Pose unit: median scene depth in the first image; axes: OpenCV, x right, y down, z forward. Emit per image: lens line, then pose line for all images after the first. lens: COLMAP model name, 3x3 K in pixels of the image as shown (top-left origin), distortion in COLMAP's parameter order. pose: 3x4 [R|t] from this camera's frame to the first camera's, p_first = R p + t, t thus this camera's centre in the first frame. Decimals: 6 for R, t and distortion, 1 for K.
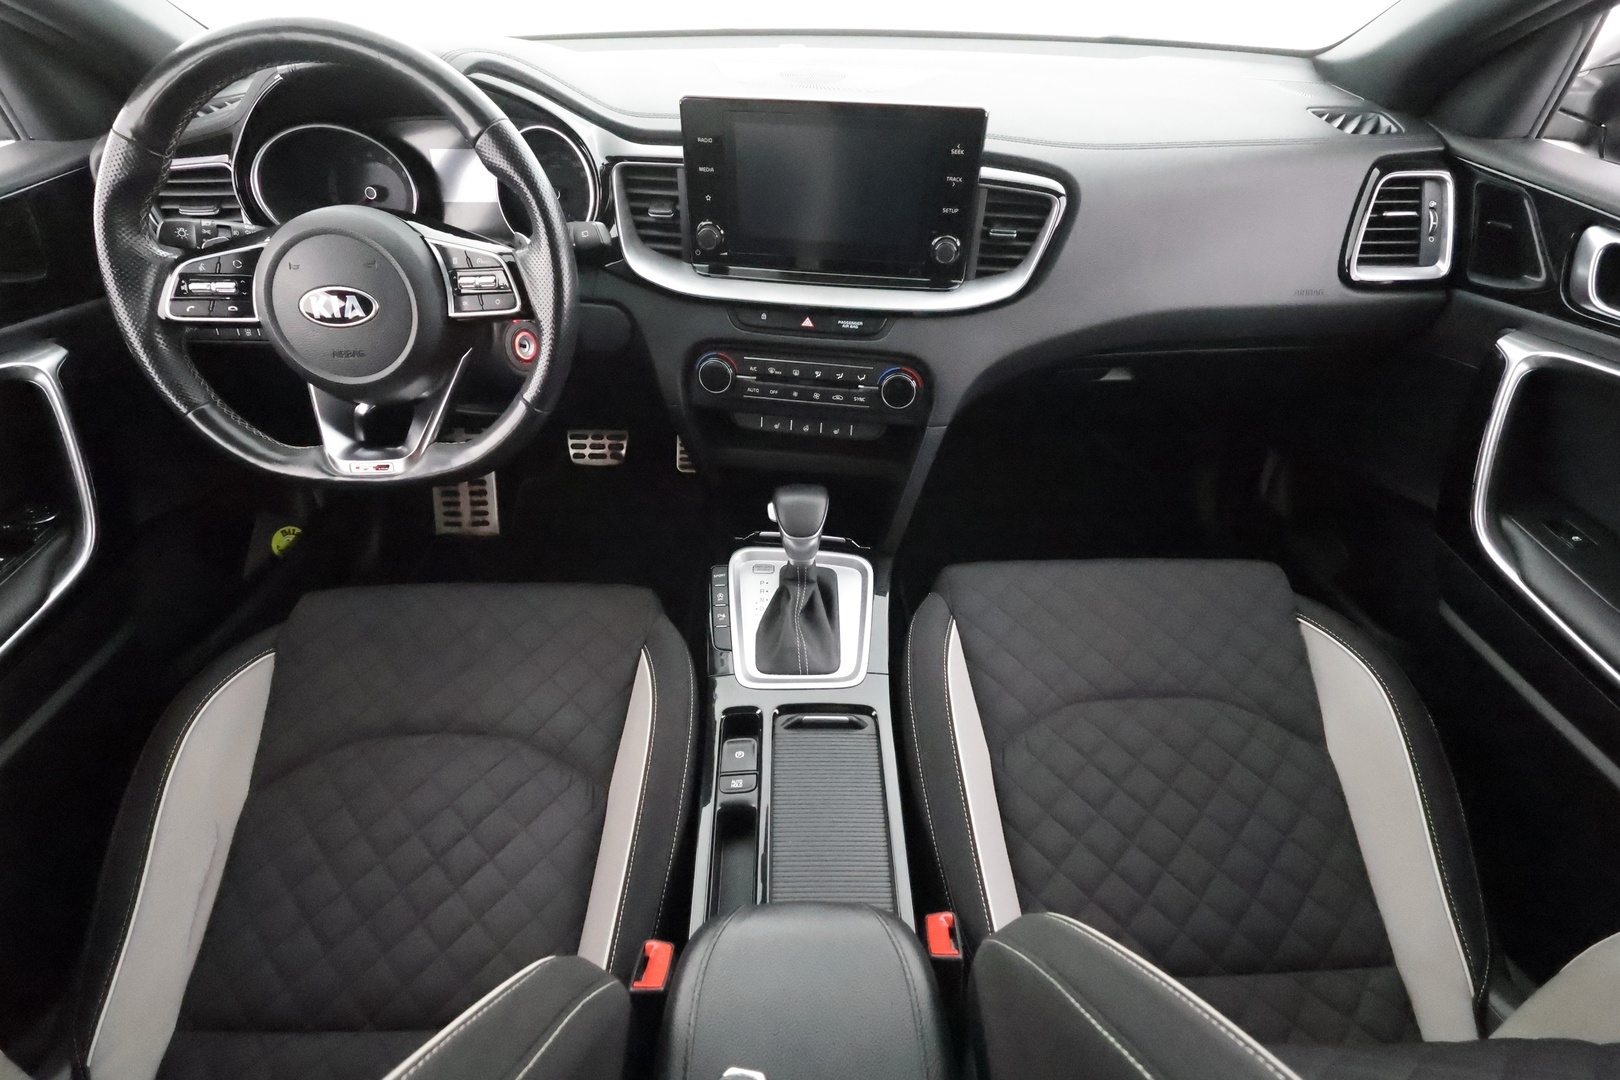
lens RADIAL K [[759.9, 0, 815.8], [0, 759.9, 543.6], [0, 0, 1]] dist [-0.003284, 0.000699]
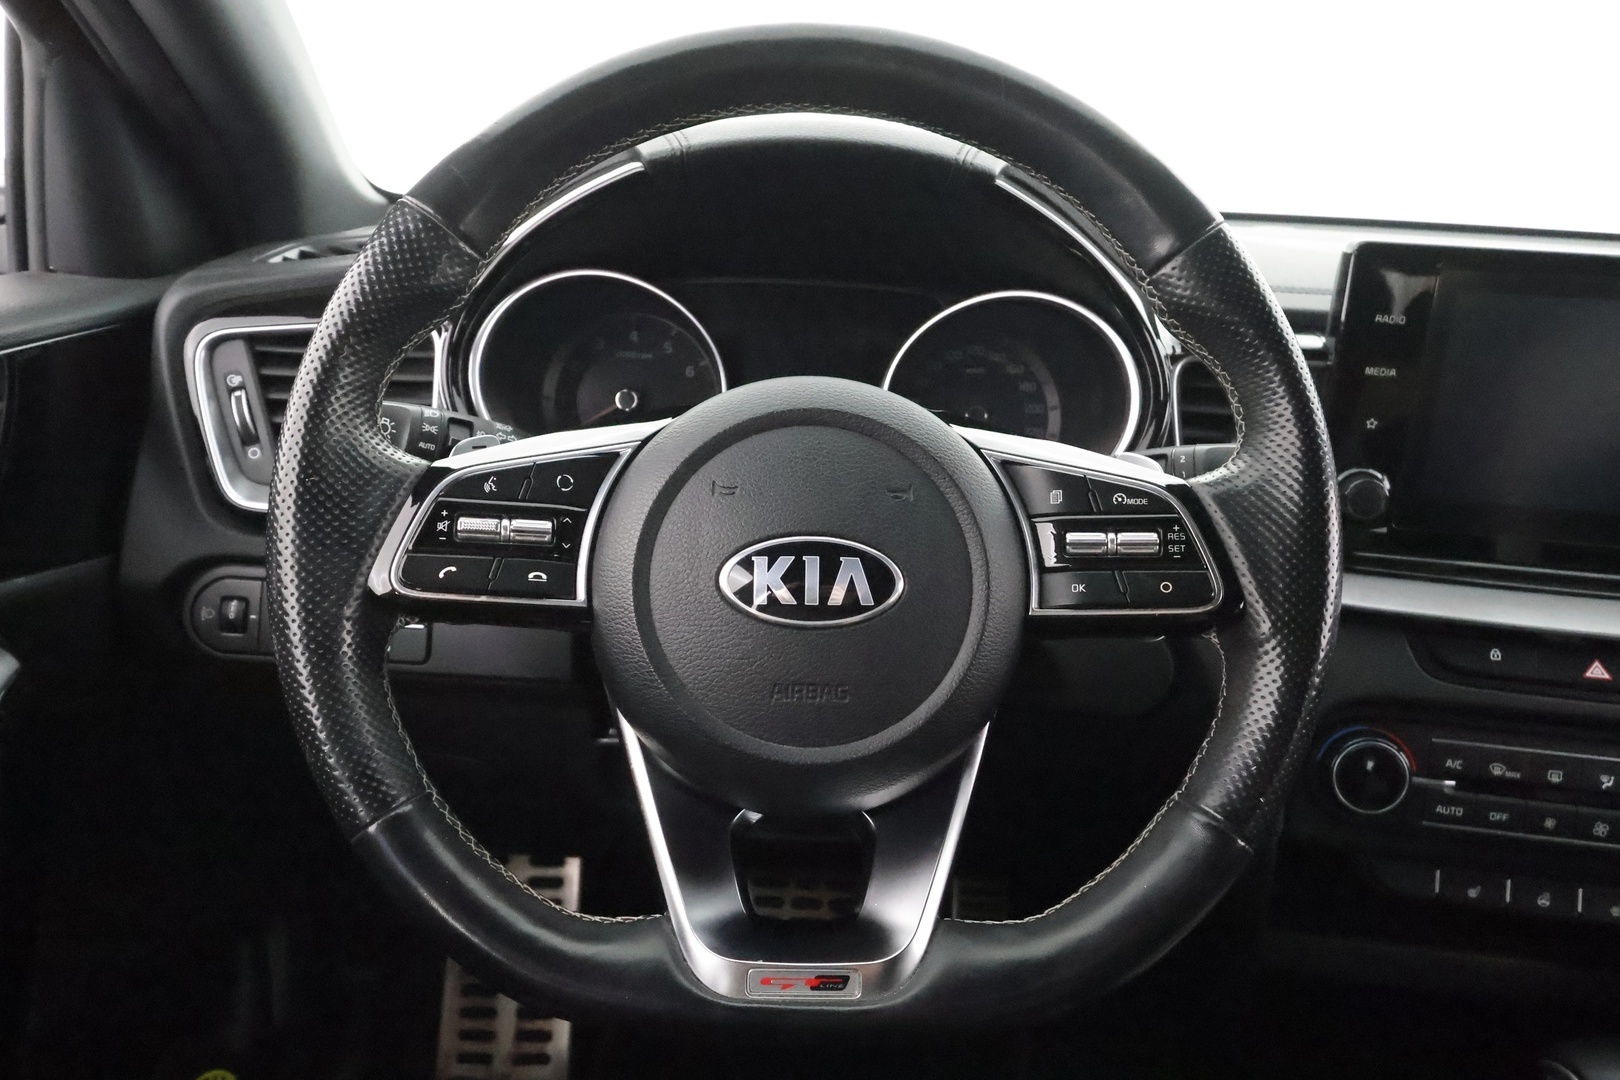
lens RADIAL K [[1203.2, 0, 810.0], [0, 1203.2, 540.0], [0, 0, 1]] dist [0.000010, 0.000962]
pose [[0.999189, 0.039837, 0.005834, -0.487278], [-0.034224, 0.916713, -0.398078, -0.052316], [-0.021206, 0.397556, 0.917333, 0.291953]]
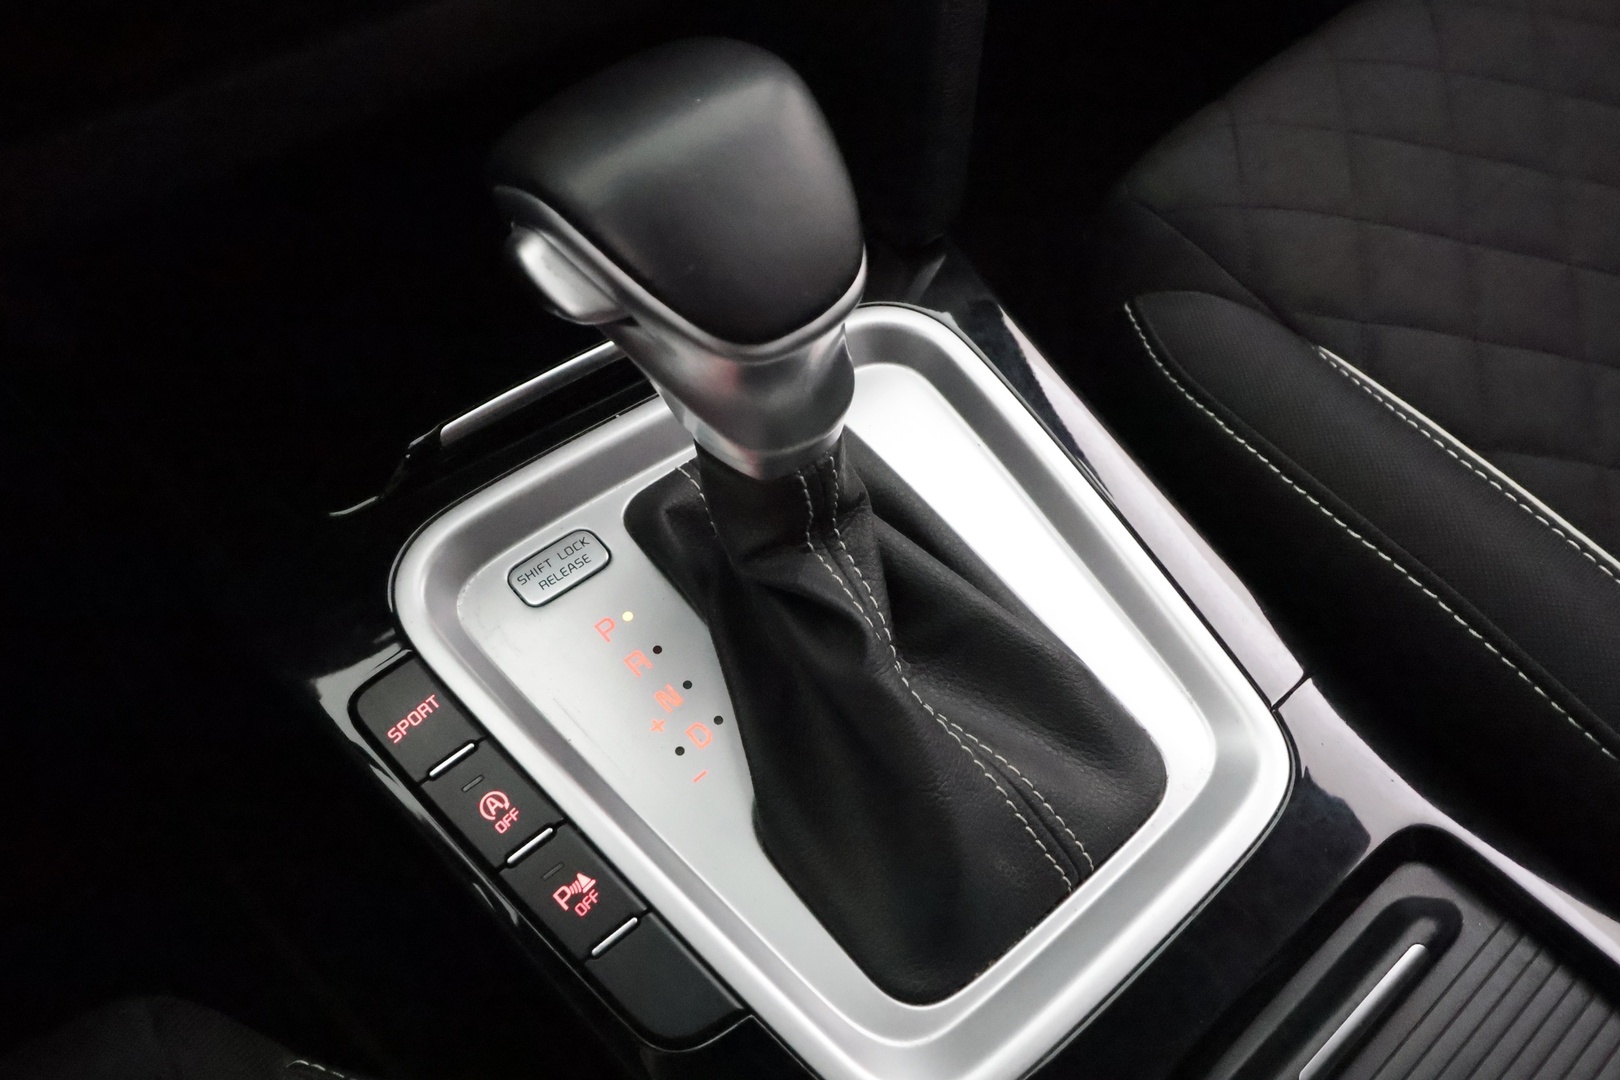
lens RADIAL K [[1282.1, 0, 810.0], [0, 1282.1, 540.0], [0, 0, 1]] dist [-0.006249, -0.007807]
pose [[0.763840, -0.528522, 0.370424, -0.158057], [0.435085, 0.845591, 0.309317, -0.057581], [-0.476708, -0.075103, 0.875848, 0.719458]]
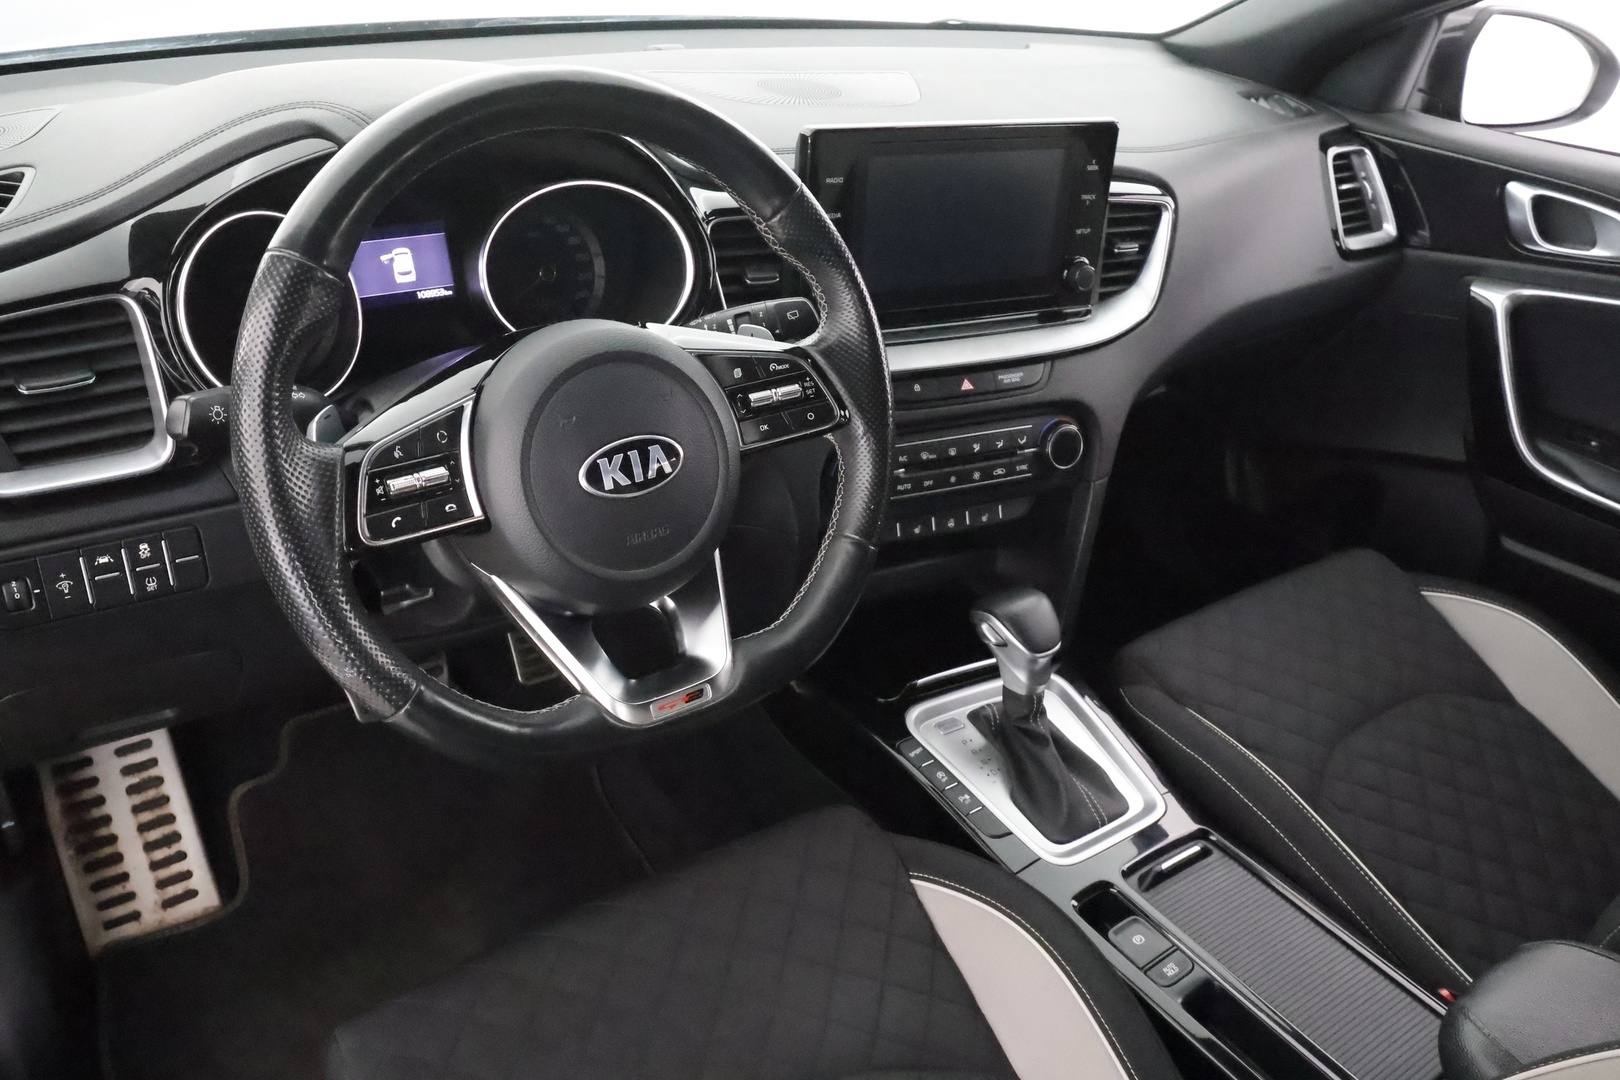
lens RADIAL K [[1282.1, 0, 810.0], [0, 1282.1, 540.0], [0, 0, 1]] dist [-0.006249, -0.007807]
pose [[0.815651, -0.236435, 0.528026, -0.847713], [0.321985, 0.943787, -0.074777, -0.092076], [-0.480664, 0.231008, 0.845930, 0.003556]]
